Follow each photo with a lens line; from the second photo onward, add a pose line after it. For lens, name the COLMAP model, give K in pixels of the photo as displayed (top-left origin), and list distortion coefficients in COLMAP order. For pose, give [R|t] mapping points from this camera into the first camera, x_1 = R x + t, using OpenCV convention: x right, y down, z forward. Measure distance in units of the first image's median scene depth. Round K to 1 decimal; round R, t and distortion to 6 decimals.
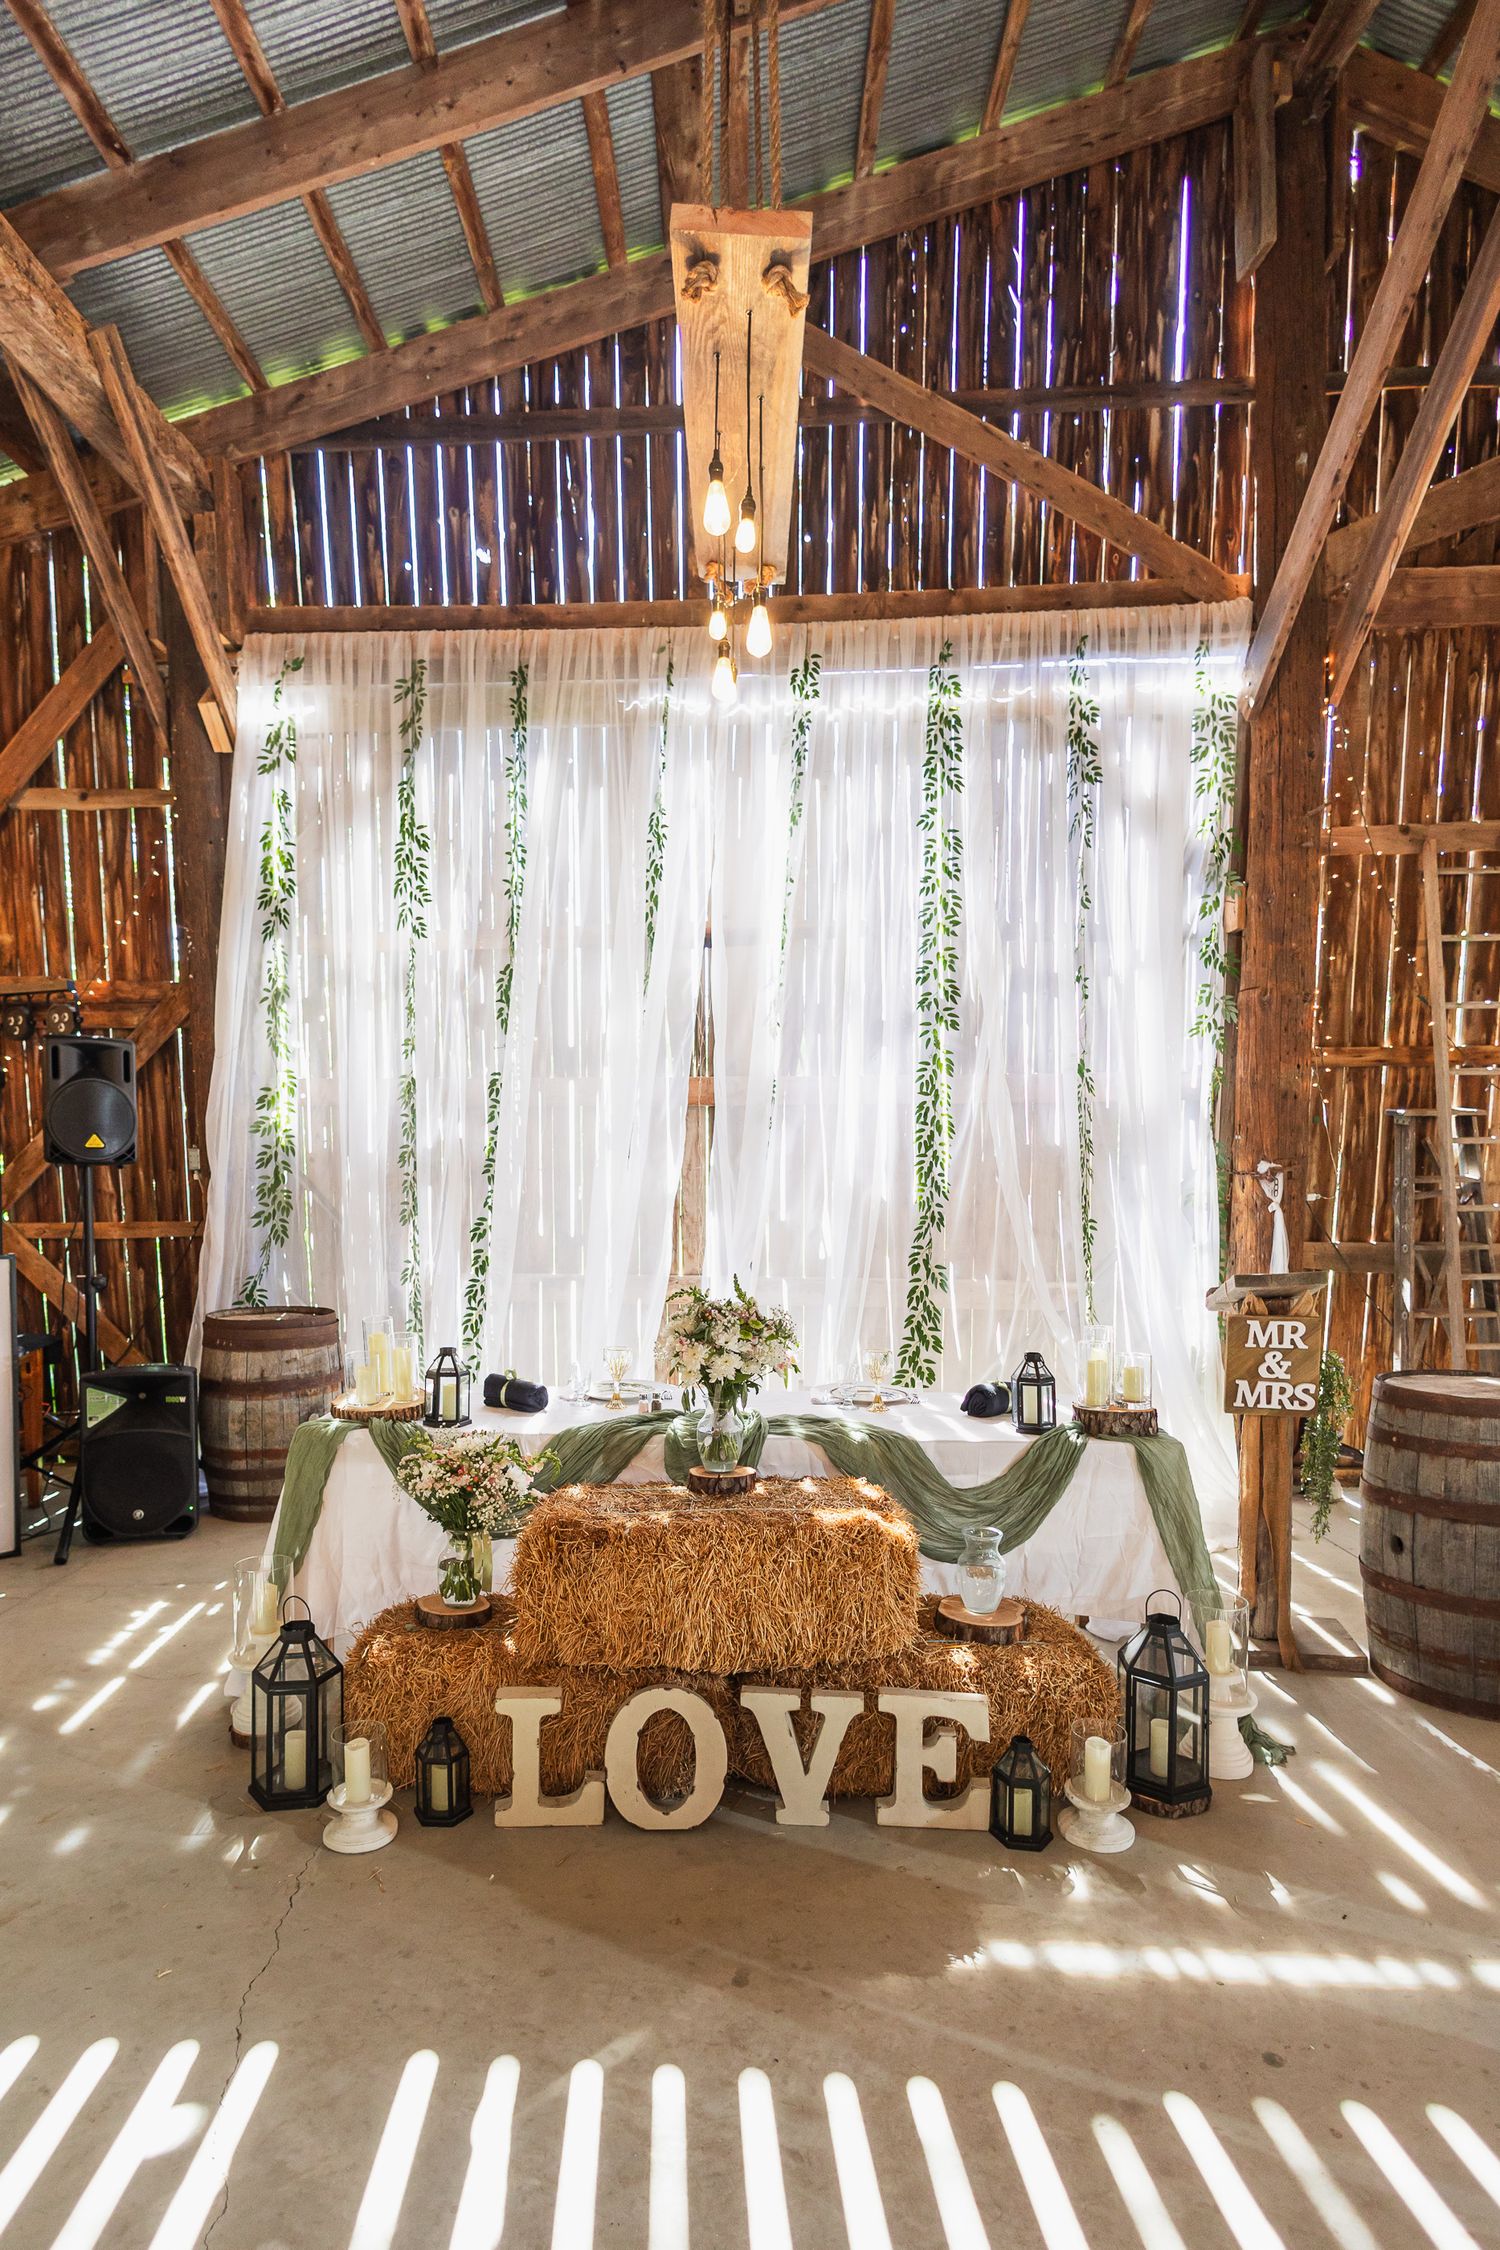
lens RADIAL K [[1118.7, 0, 750.0], [0, 1118.7, 1125.0], [0, 0, 1]] dist [-0.000700, -0.000497]
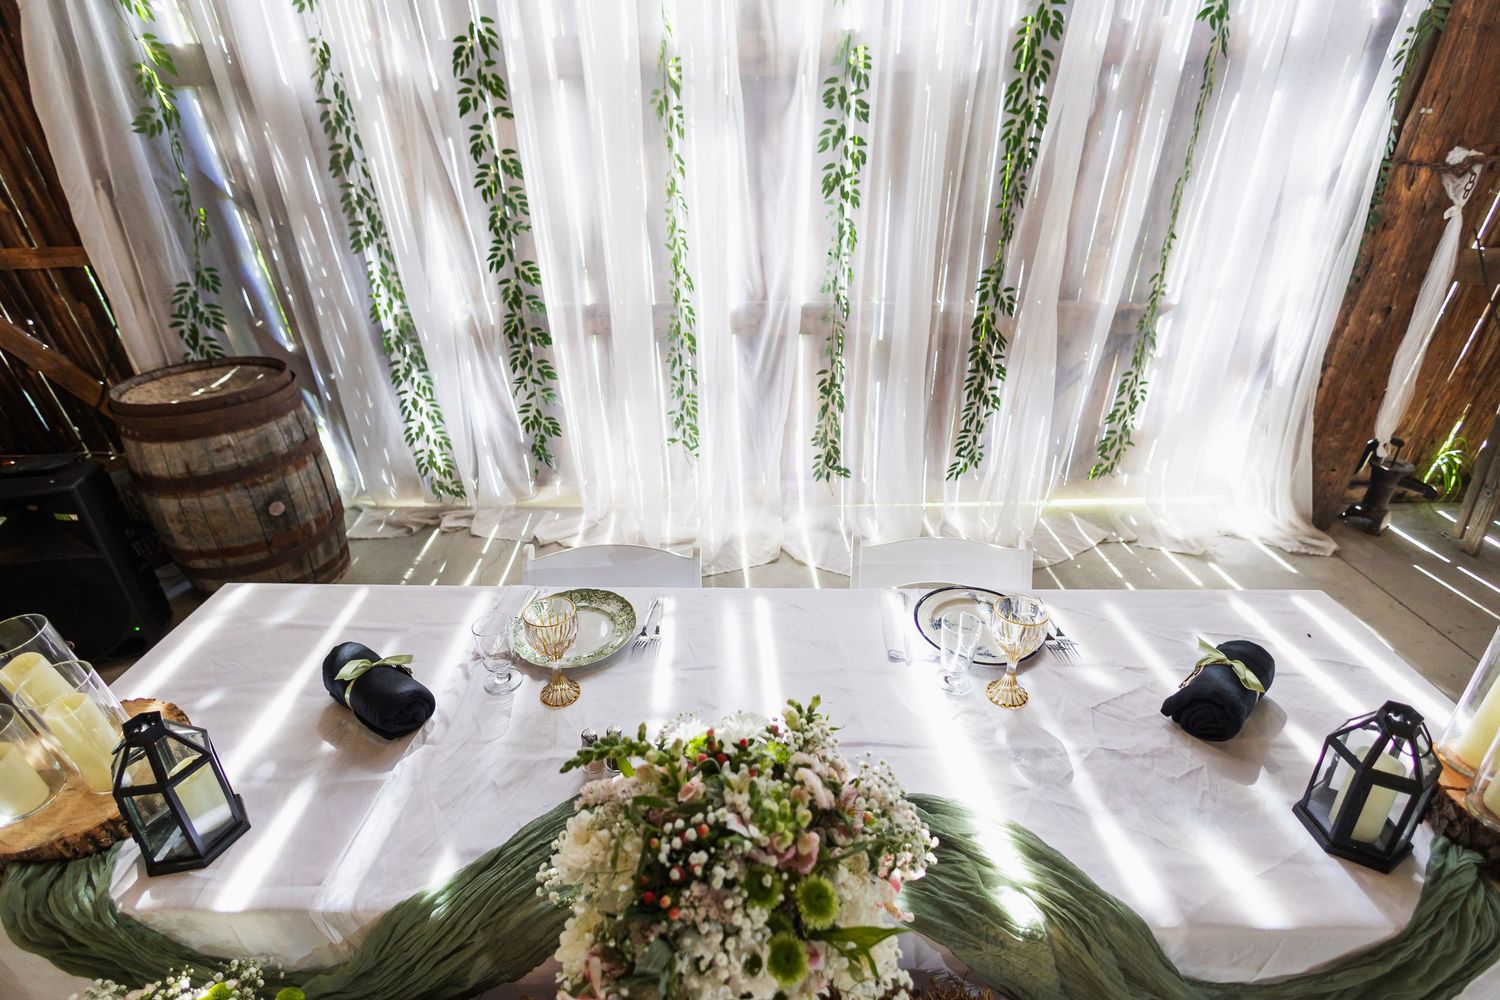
lens RADIAL K [[745.8, 0, 750.0], [0, 745.8, 500.0], [0, 0, 1]] dist [-0.000700, -0.000497]
pose [[0.999279, 0.005265, -0.037599, -0.004925], [0.014024, 0.869107, 0.494426, -0.020235], [0.035281, -0.494596, 0.868406, 0.523685]]
